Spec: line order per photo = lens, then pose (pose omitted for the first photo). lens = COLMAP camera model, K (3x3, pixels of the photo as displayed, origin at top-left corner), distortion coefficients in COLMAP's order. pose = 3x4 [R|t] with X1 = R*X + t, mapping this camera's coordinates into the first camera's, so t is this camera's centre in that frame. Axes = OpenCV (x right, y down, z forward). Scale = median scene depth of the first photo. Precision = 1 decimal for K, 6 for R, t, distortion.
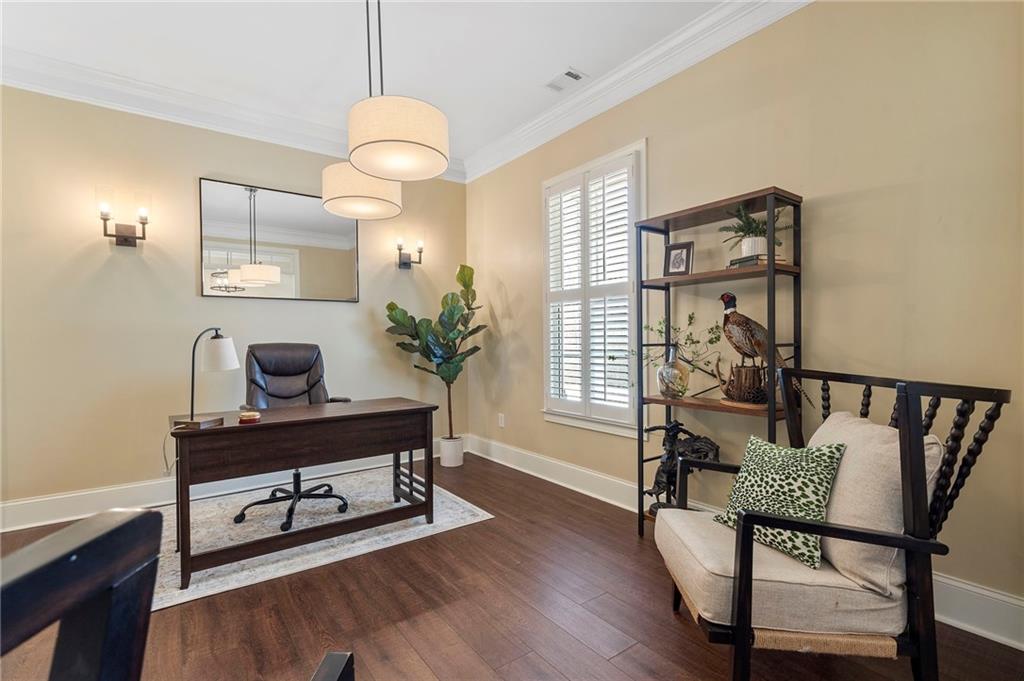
lens RADIAL K [[468.4, 0, 512.0], [0, 468.4, 340.5], [0, 0, 1]] dist [0.000183, 0.000183]
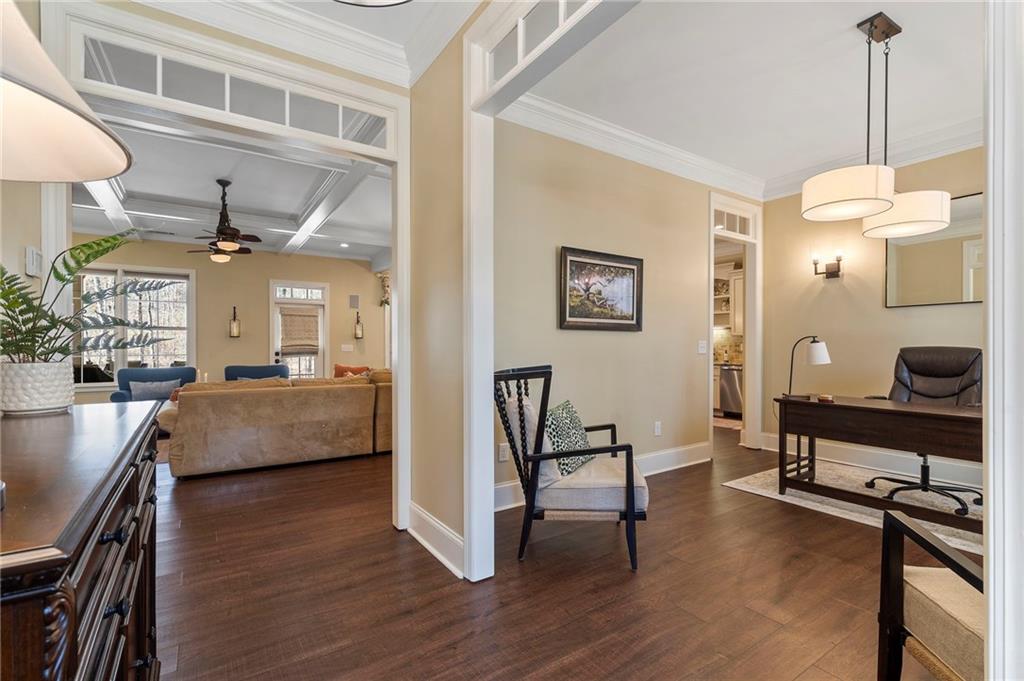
lens RADIAL K [[459.6, 0, 505.1], [0, 459.6, 345.6], [0, 0, 1]] dist [-0.000675, 0.000173]
pose [[-0.062363, 0.006692, -0.998031, 0.665861], [-0.001619, 0.999976, 0.006807, -0.002636], [0.998052, 0.002040, -0.062351, 0.088877]]
